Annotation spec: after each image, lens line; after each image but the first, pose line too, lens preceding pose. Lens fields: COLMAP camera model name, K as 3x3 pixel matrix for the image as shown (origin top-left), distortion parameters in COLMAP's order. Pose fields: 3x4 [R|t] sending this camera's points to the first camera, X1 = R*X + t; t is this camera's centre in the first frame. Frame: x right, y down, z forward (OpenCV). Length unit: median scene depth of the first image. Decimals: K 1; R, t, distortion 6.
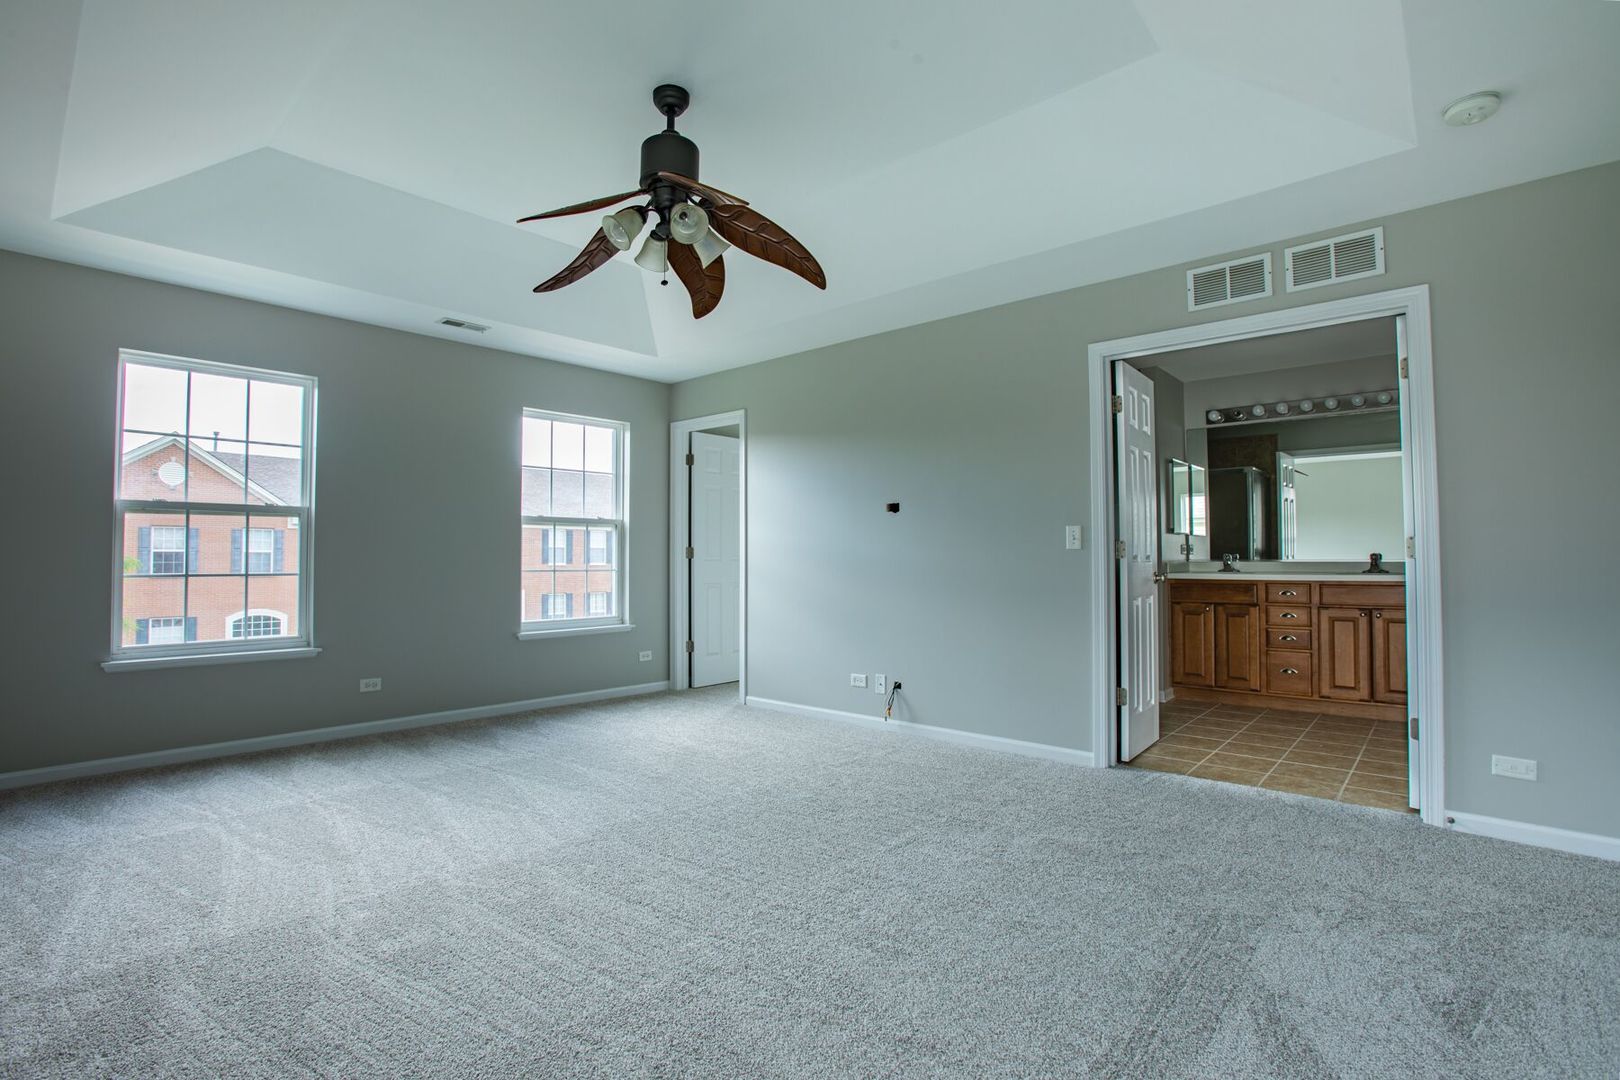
lens RADIAL K [[813.6, 0, 810.0], [0, 813.6, 540.0], [0, 0, 1]] dist [-0.035991, 0.001407]
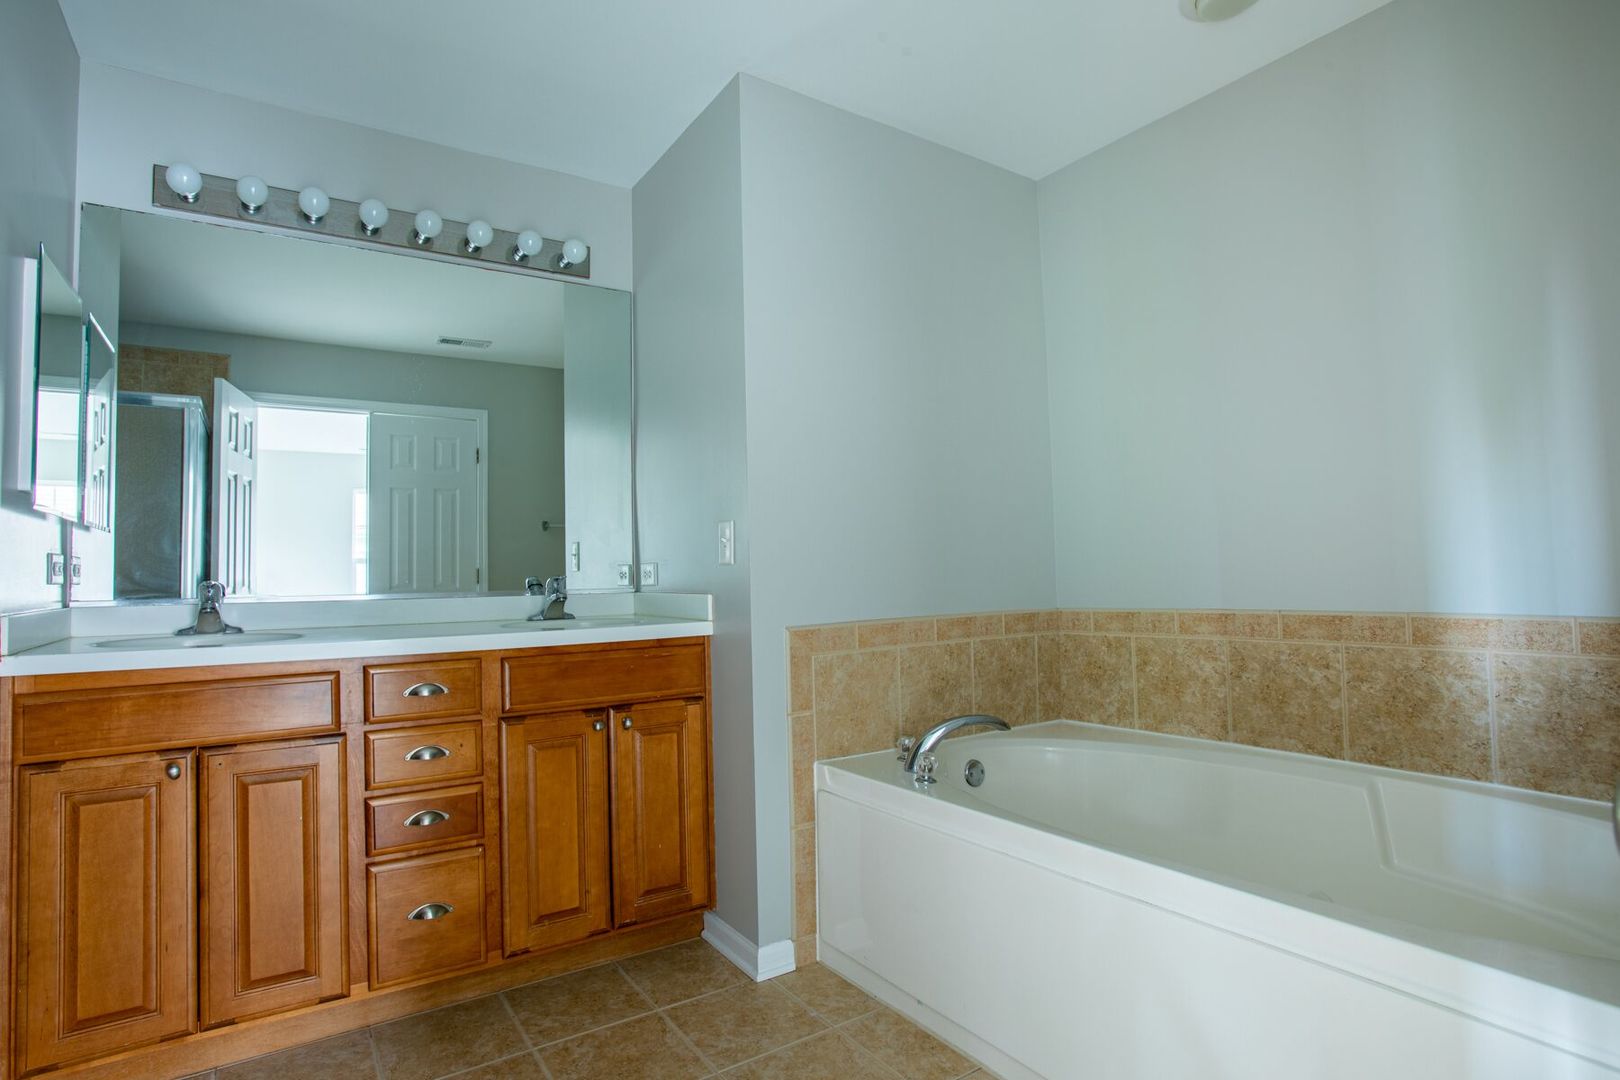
lens RADIAL K [[813.6, 0, 810.0], [0, 813.6, 540.0], [0, 0, 1]] dist [-0.035991, 0.001407]
pose [[0.258884, 0.056013, 0.964283, 0.271669], [-0.006221, 0.998393, -0.056324, 0.016817], [-0.965888, 0.008582, 0.258817, 0.701219]]
